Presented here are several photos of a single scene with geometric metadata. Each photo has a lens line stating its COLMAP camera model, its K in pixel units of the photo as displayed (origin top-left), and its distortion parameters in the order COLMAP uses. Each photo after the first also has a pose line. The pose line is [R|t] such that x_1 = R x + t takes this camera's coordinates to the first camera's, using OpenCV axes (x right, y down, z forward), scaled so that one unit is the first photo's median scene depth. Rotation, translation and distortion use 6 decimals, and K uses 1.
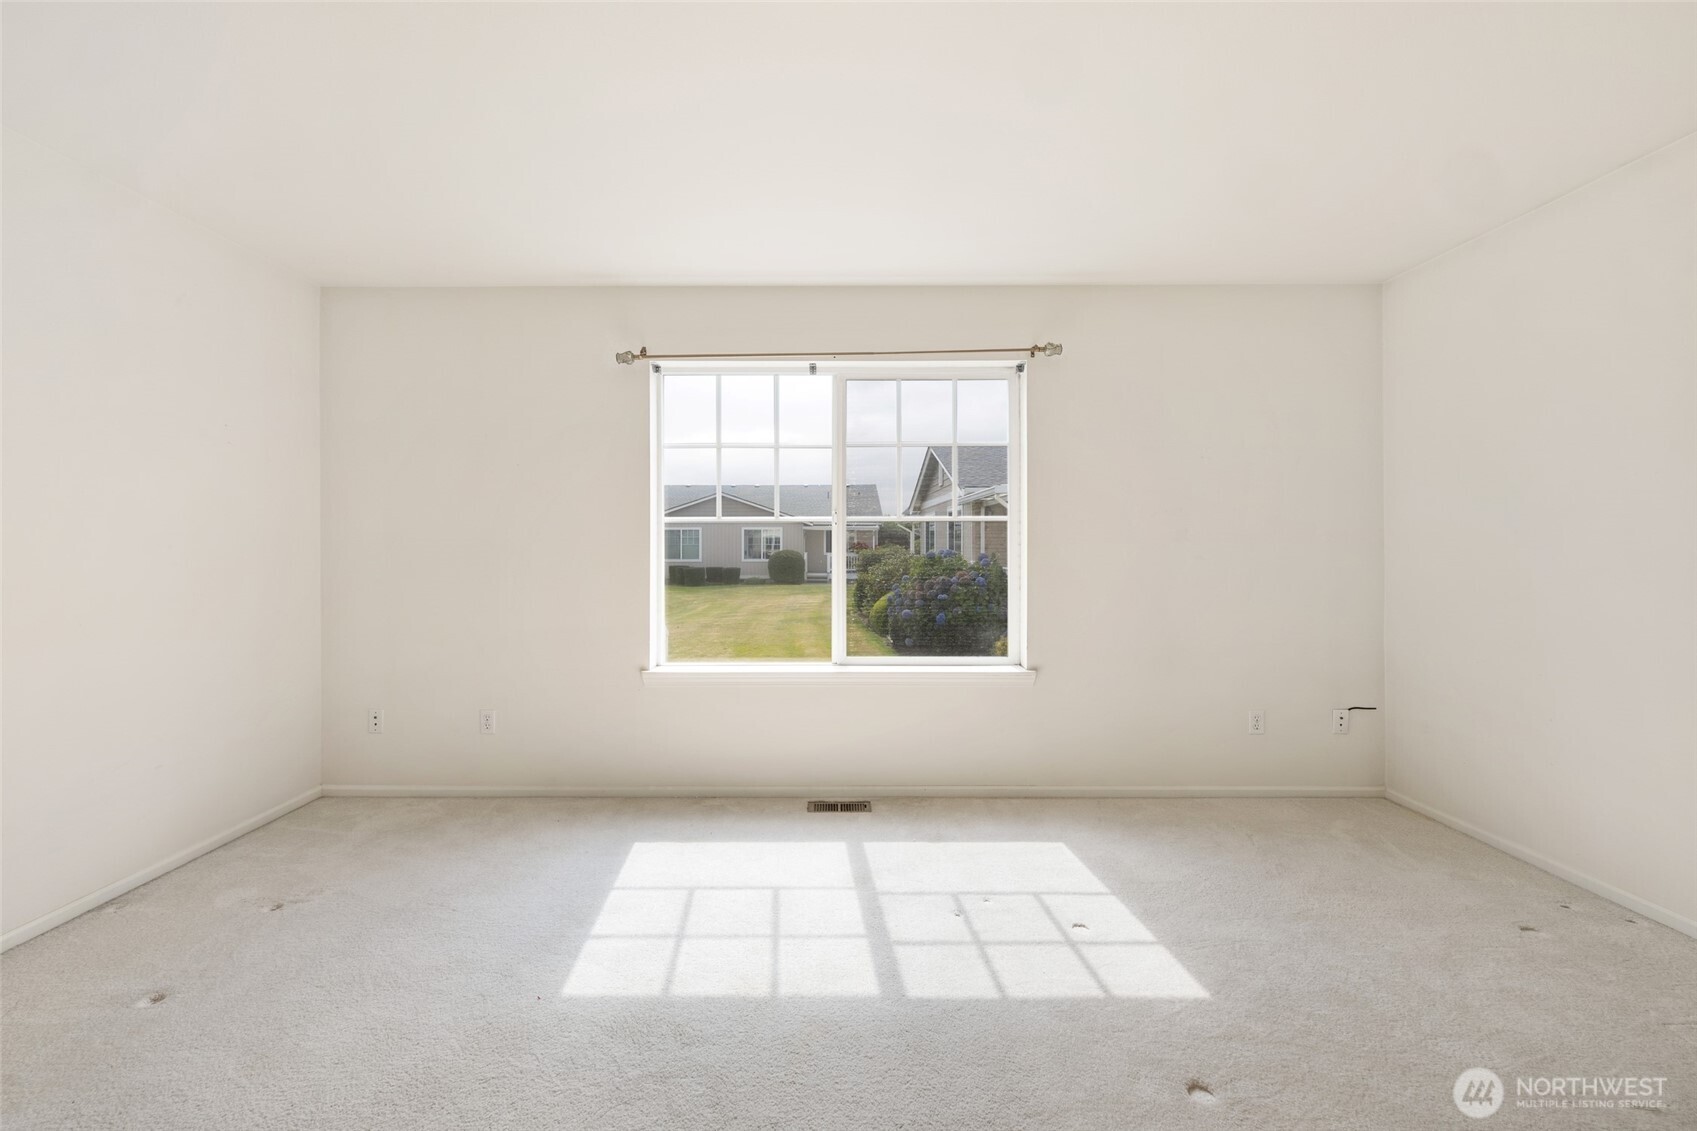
lens RADIAL K [[722.2, 0, 844.2], [0, 722.2, 553.1], [0, 0, 1]] dist [-0.000738, -0.000158]
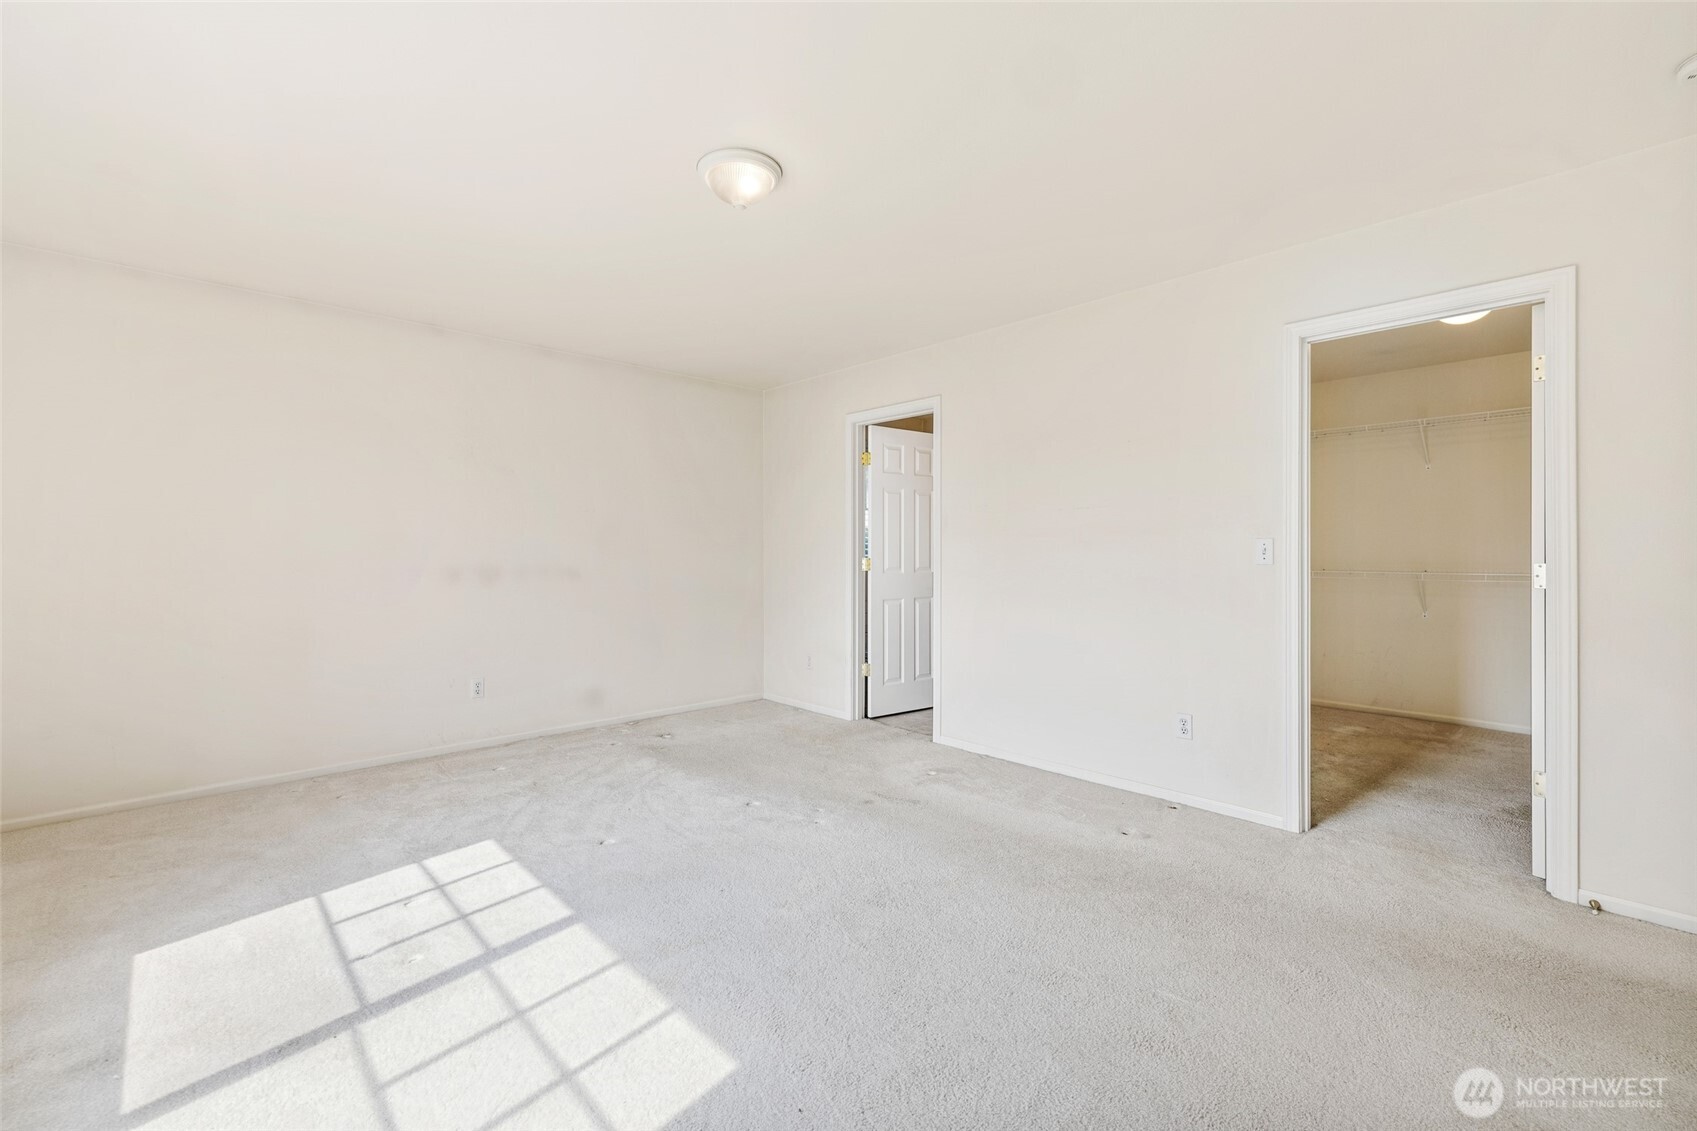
lens RADIAL K [[722.2, 0, 844.2], [0, 722.2, 553.1], [0, 0, 1]] dist [-0.000738, -0.000158]
pose [[-0.685412, 0.005831, 0.728132, -0.651025], [0.010528, 0.999943, 0.001903, 0.002002], [-0.728079, 0.008970, -0.685434, 0.872979]]
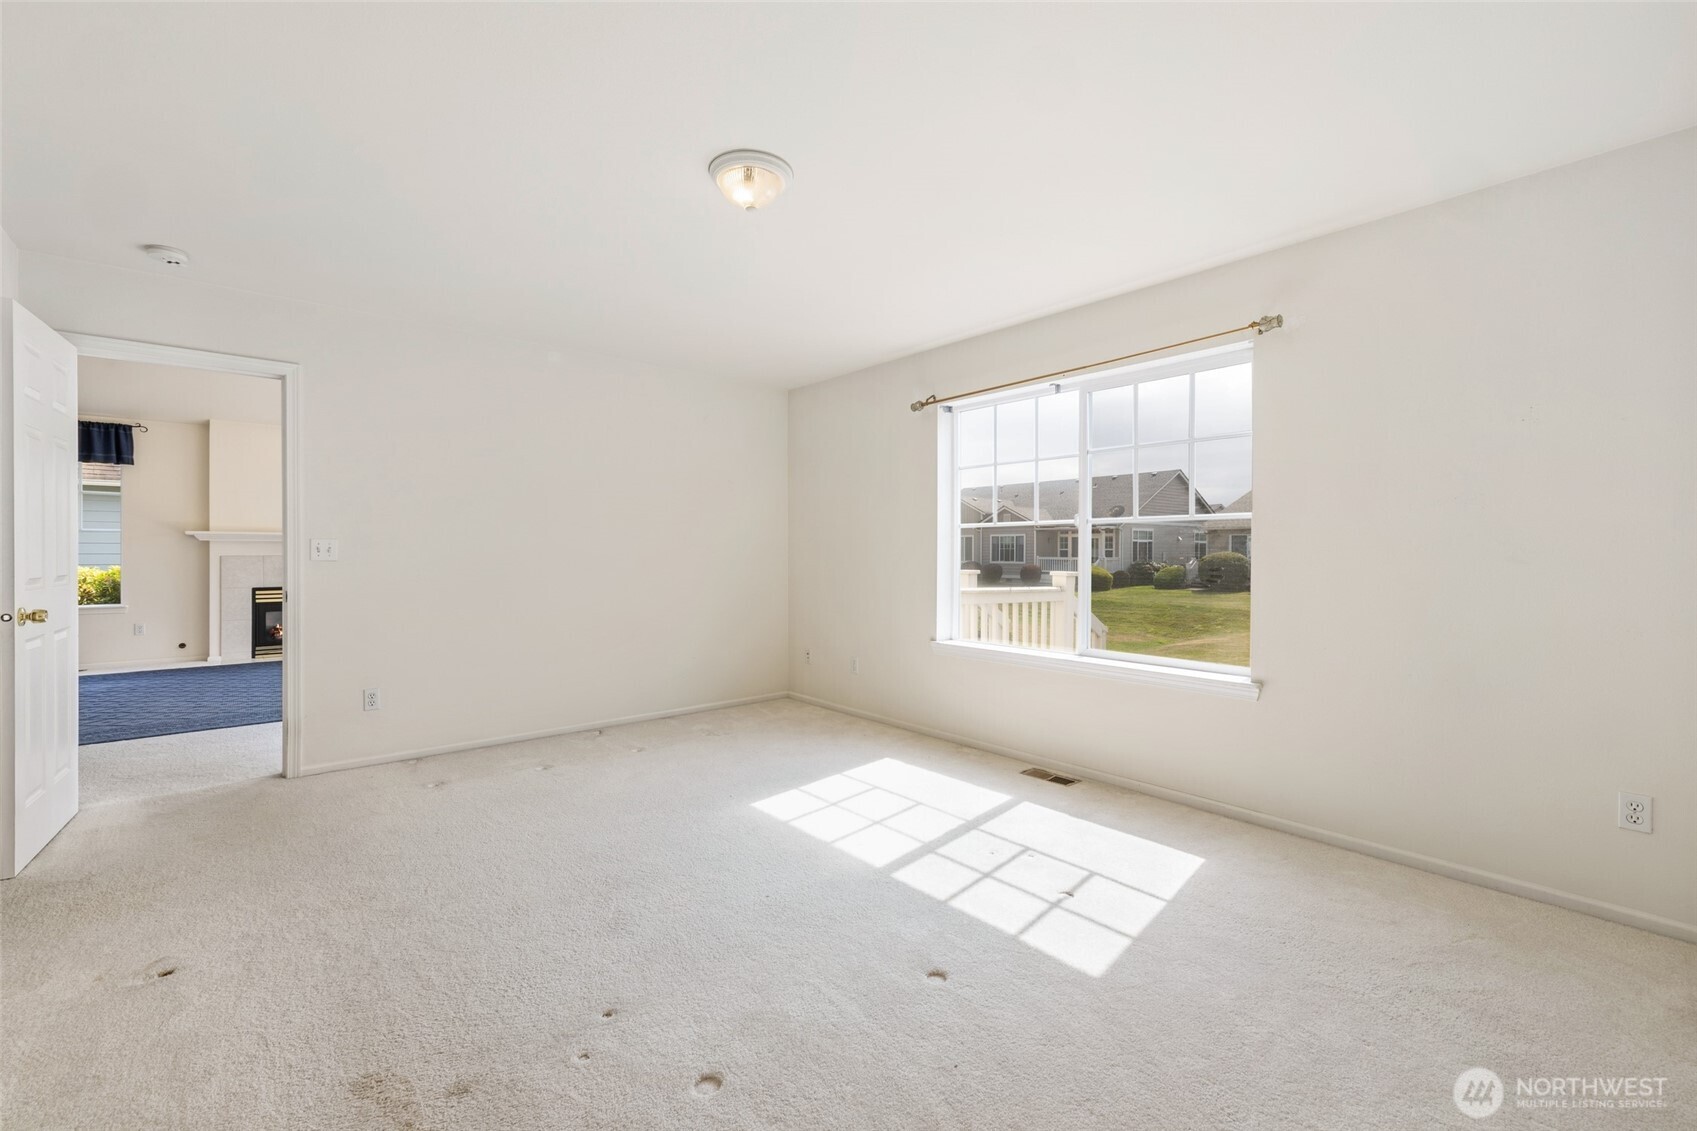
lens RADIAL K [[722.2, 0, 844.2], [0, 722.2, 553.1], [0, 0, 1]] dist [-0.000738, -0.000158]
pose [[0.642992, 0.003907, -0.765863, 0.634110], [-0.002796, 0.999992, 0.002754, -0.000554], [0.765867, 0.000371, 0.642998, 0.028146]]
